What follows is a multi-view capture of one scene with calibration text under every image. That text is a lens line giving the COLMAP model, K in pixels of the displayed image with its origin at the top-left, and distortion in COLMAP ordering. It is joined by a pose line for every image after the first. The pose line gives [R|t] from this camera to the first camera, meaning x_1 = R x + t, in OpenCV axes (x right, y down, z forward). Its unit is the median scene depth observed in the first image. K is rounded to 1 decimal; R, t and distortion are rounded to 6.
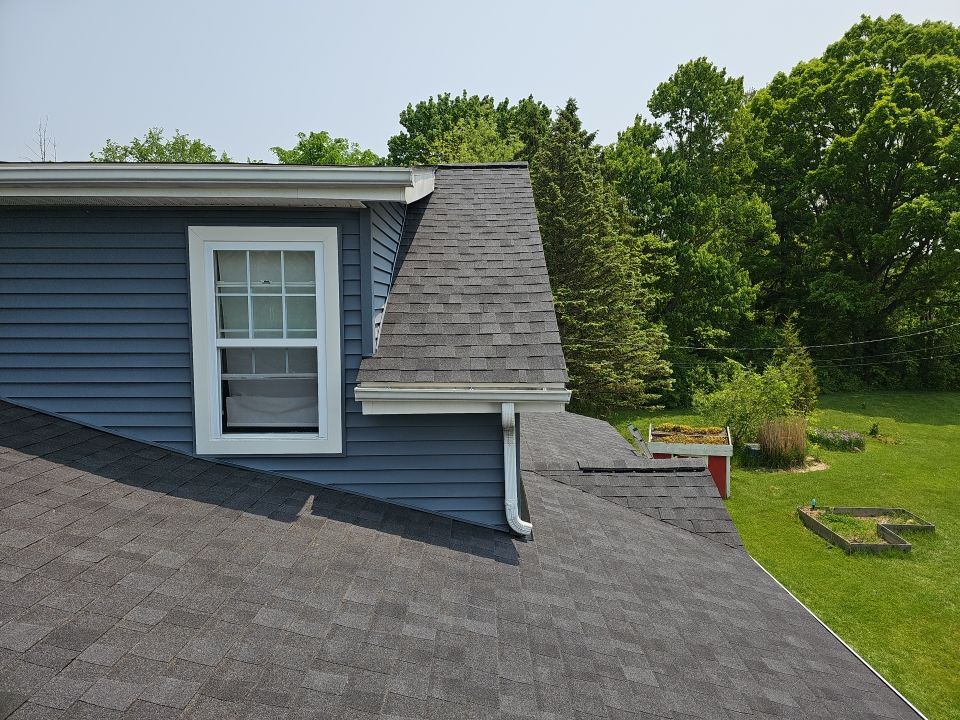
lens RADIAL K [[645.4, 0, 494.8], [0, 645.4, 359.2], [0, 0, 1]] dist [0.047369, -0.053628]
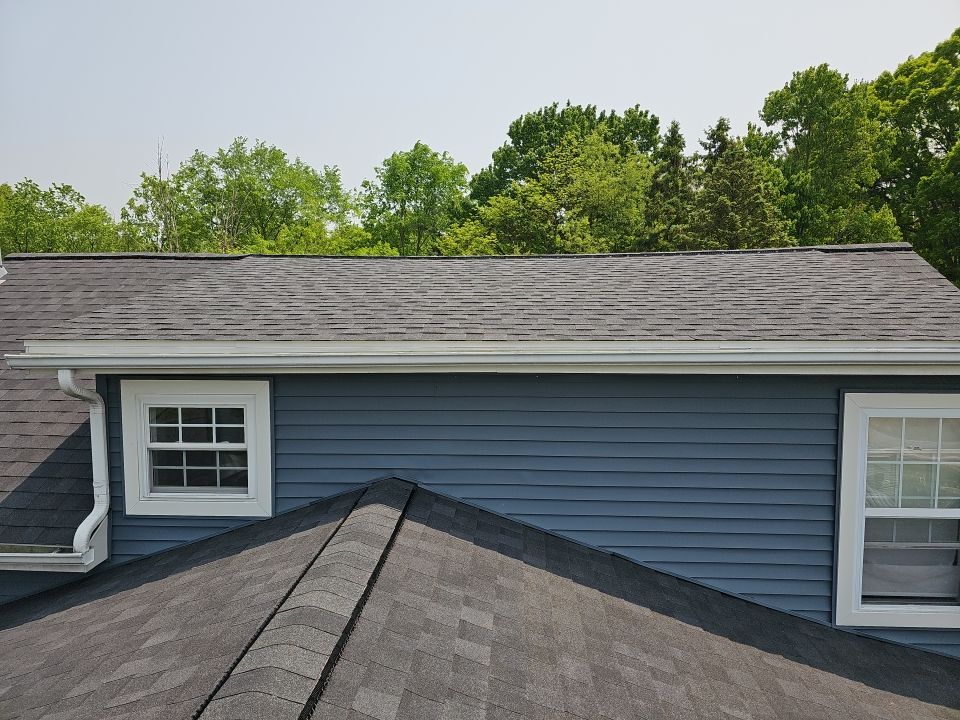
lens RADIAL K [[645.4, 0, 483.2], [0, 645.4, 354.1], [0, 0, 1]] dist [0.047369, -0.053628]
pose [[0.997876, 0.006491, -0.064812, -0.640640], [-0.006268, 0.999974, 0.003644, -0.178240], [0.064834, -0.003230, 0.997891, 0.002198]]
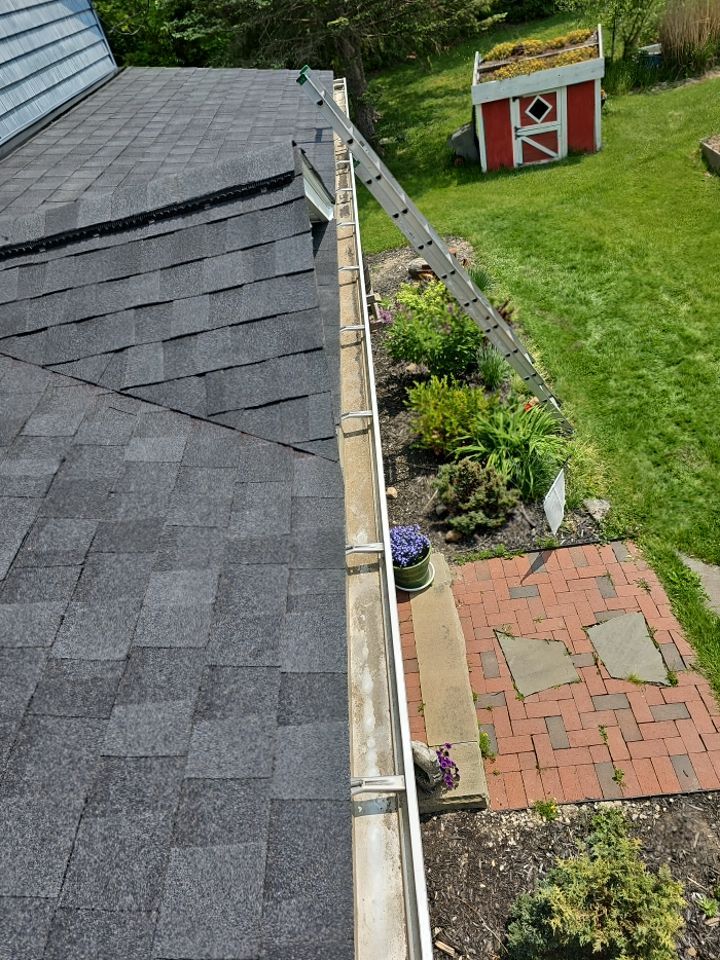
lens RADIAL K [[645.4, 0, 356.4], [0, 645.4, 482.2], [0, 0, 1]] dist [0.047369, -0.053628]
pose [[0.974242, -0.177222, -0.139445, 0.414038], [0.225343, 0.788536, 0.572217, 0.119094], [0.008548, -0.588900, 0.808160, 0.698830]]
